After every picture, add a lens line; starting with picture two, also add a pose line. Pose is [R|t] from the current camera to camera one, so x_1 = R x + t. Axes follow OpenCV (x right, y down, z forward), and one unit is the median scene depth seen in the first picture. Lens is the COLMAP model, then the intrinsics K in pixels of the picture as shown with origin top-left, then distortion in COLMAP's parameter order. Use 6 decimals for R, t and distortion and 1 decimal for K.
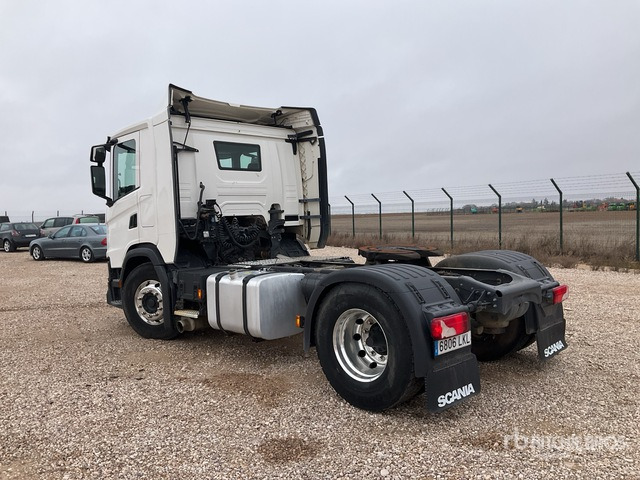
lens RADIAL K [[525.5, 0, 311.4], [0, 525.5, 239.1], [0, 0, 1]] dist [0.008794, 0.002150]
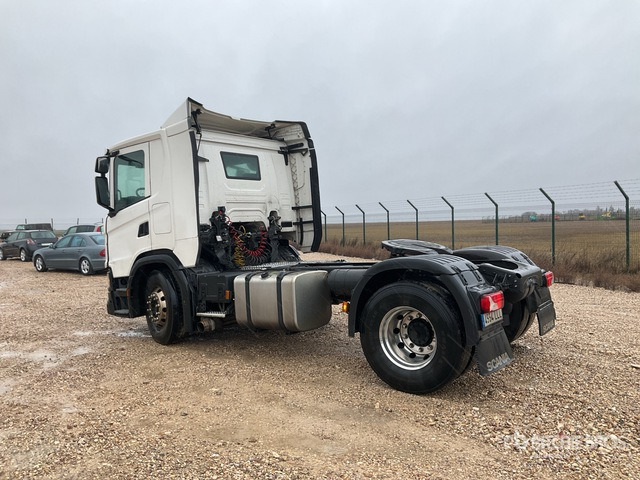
lens RADIAL K [[525.5, 0, 311.4], [0, 525.5, 239.1], [0, 0, 1]] dist [0.008794, 0.002150]
pose [[0.987048, -0.027715, 0.158011, -0.170547], [0.032826, 0.999016, -0.029827, 0.025145], [-0.157029, 0.034627, 0.986987, -0.062177]]
